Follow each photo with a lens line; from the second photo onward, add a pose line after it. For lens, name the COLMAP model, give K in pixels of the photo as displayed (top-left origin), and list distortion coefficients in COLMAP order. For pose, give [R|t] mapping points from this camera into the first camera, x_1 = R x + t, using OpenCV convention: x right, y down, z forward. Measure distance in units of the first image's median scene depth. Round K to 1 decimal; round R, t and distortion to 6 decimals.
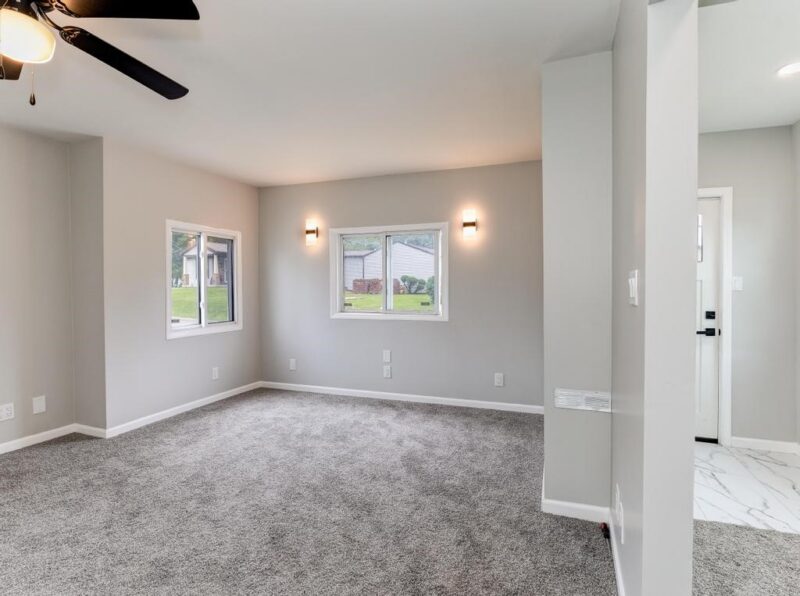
lens RADIAL K [[417.5, 0, 400.0], [0, 417.5, 298.0], [0, 0, 1]] dist [0.042565, -0.038093]
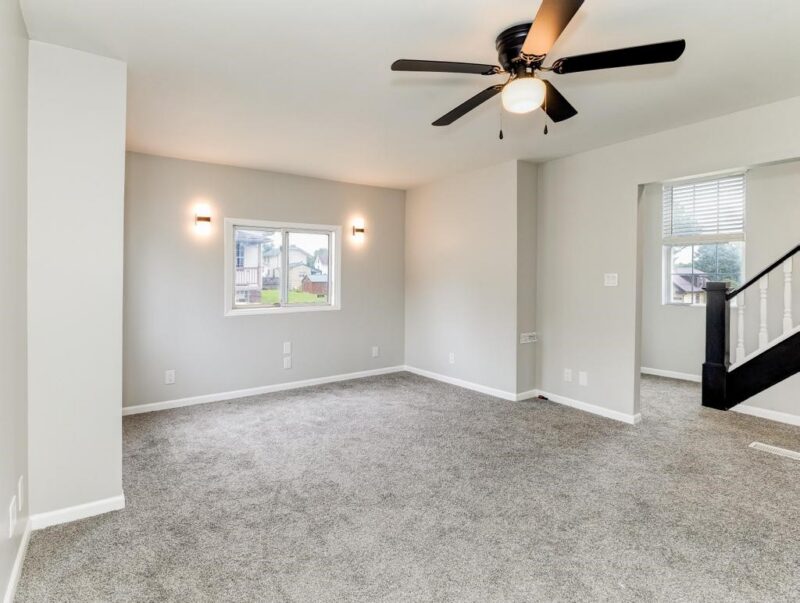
lens RADIAL K [[421.9, 0, 400.0], [0, 421.9, 301.5], [0, 0, 1]] dist [0.001557, 0.000270]
pose [[0.567487, -0.050444, 0.821835, -0.965506], [0.018301, 0.998648, 0.048659, -0.029607], [-0.823179, -0.012573, 0.567643, 0.230784]]
